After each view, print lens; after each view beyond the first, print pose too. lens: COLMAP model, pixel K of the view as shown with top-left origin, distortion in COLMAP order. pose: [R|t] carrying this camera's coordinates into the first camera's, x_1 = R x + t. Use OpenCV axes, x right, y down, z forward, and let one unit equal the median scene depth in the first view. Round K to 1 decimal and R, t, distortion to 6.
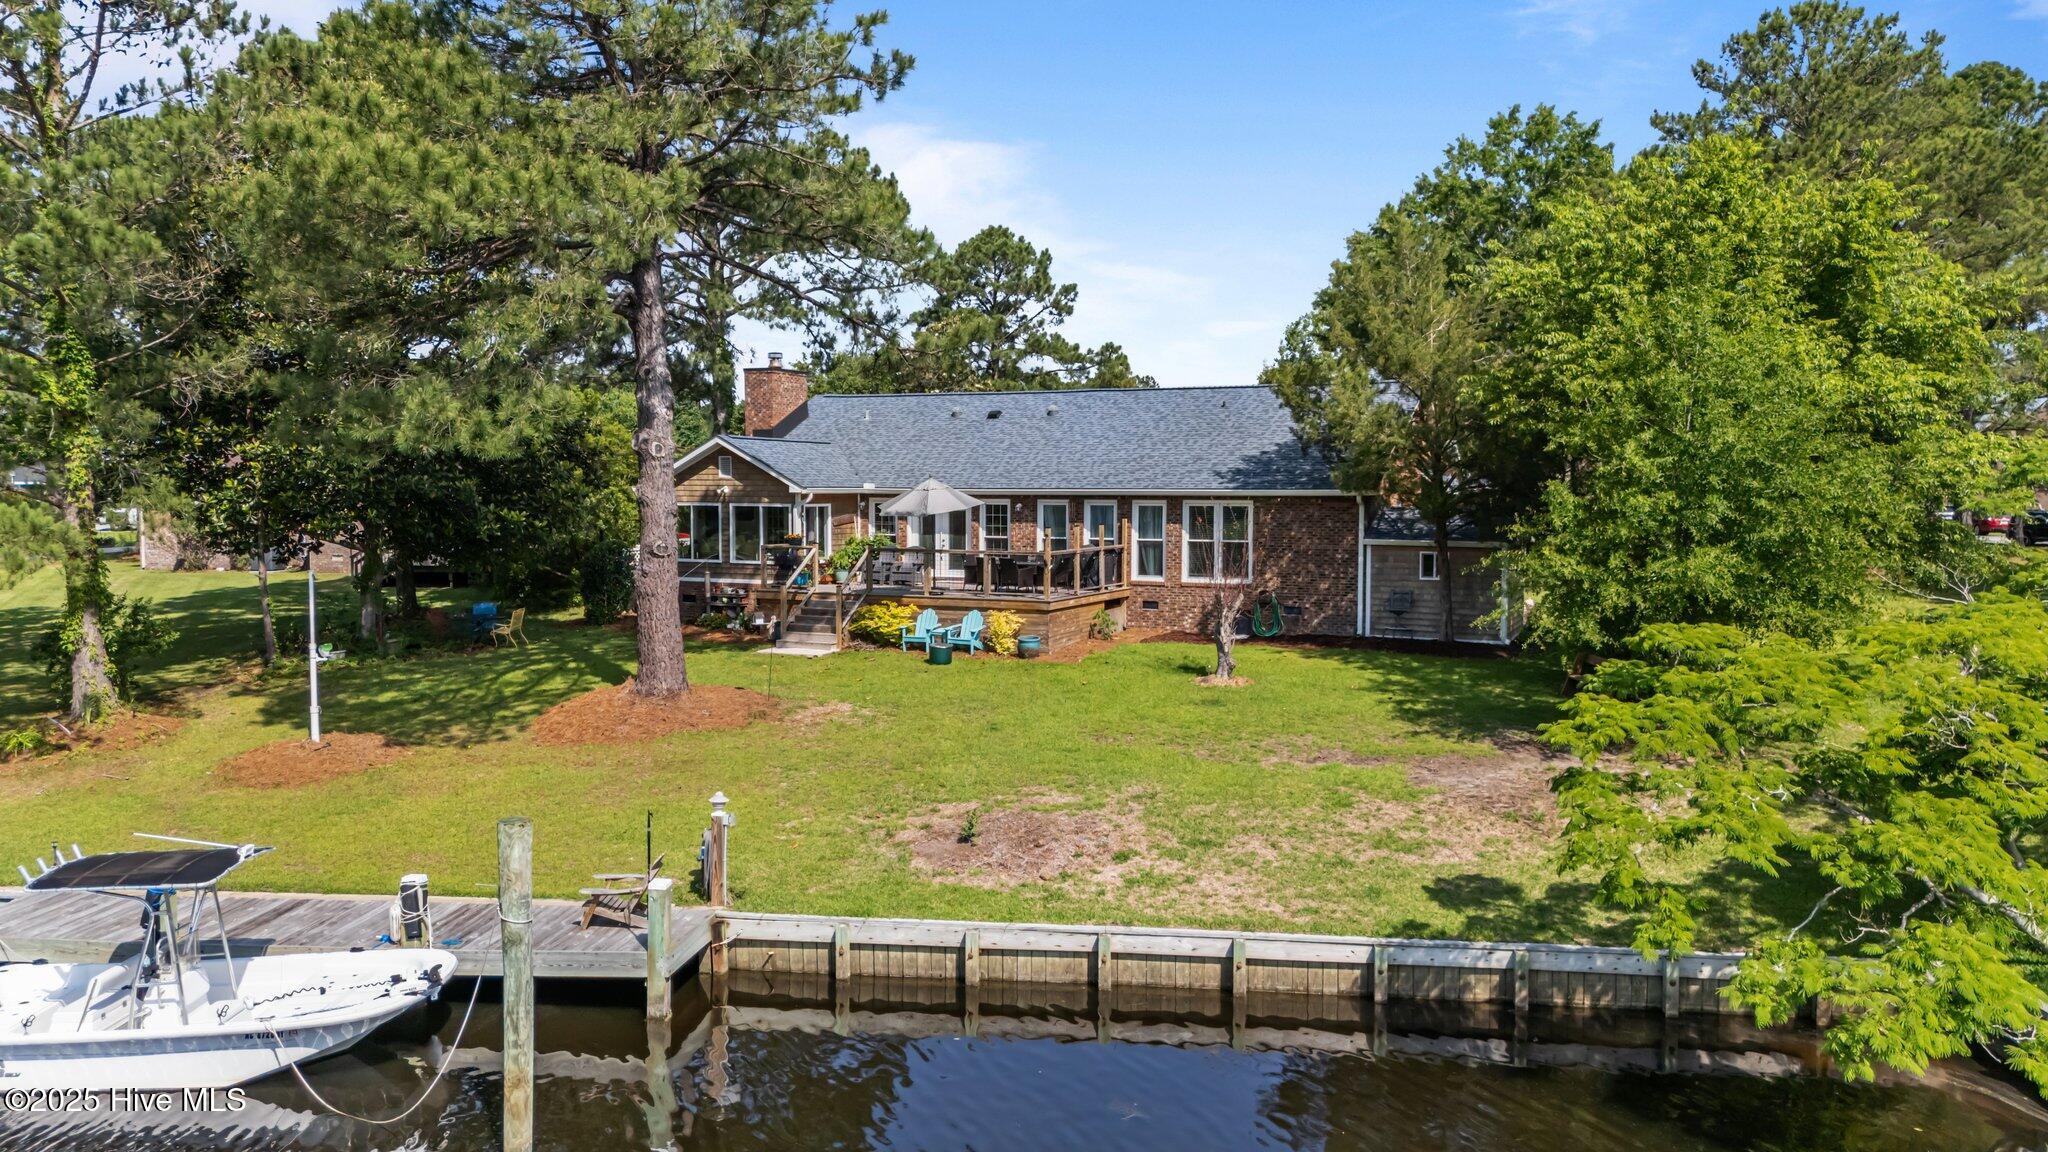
lens RADIAL K [[1548.4, 0, 1013.8], [0, 1548.4, 549.3], [0, 0, 1]] dist [0.089682, -0.177156]
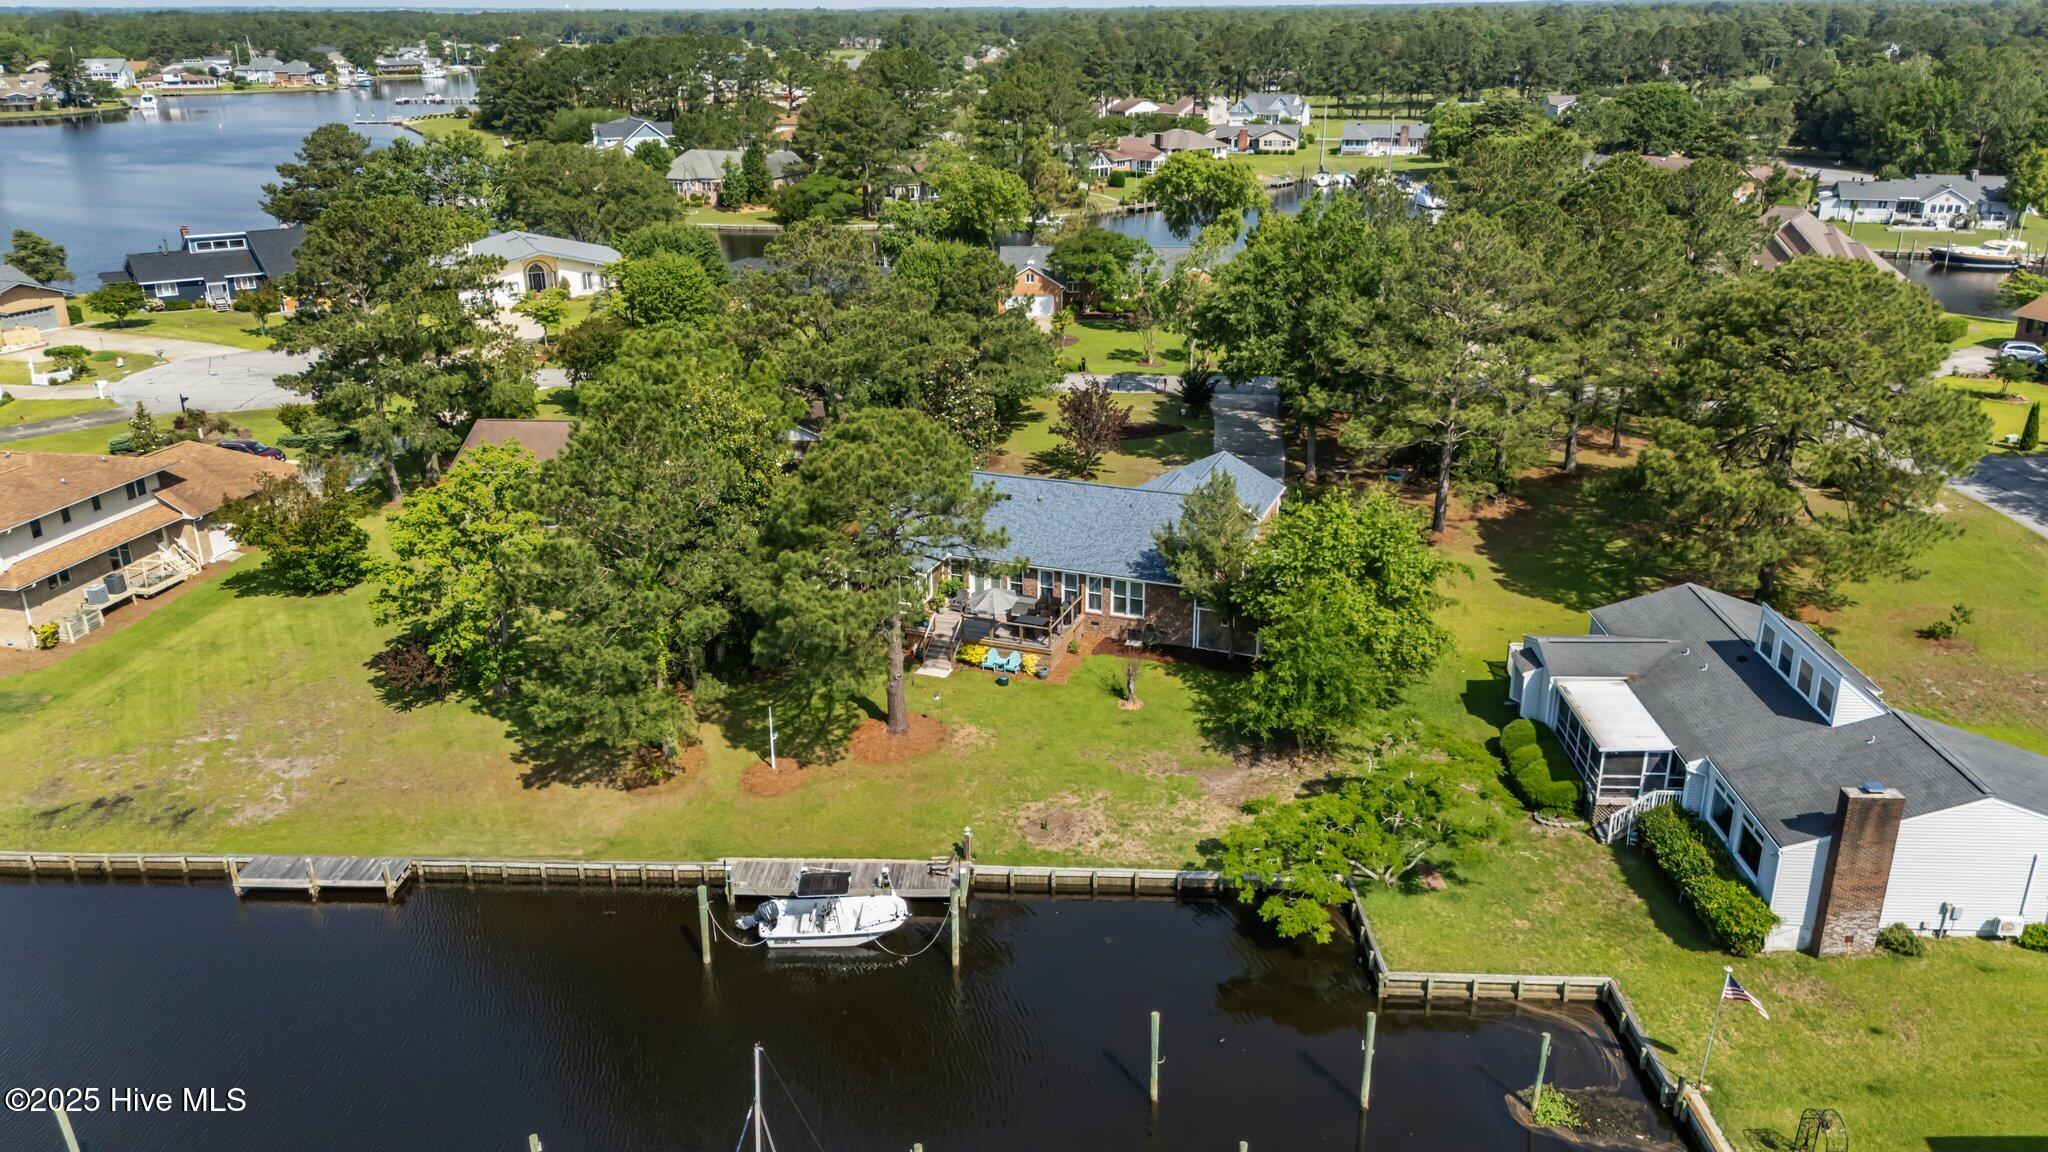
lens RADIAL K [[1511.1, 0, 1018.0], [0, 1511.1, 584.4], [0, 0, 1]] dist [0.047584, -0.043581]
pose [[0.997480, -0.028908, 0.064785, -0.154283], [0.007160, 0.949573, 0.313465, -0.700120], [-0.070580, -0.312211, 0.947387, -0.950997]]
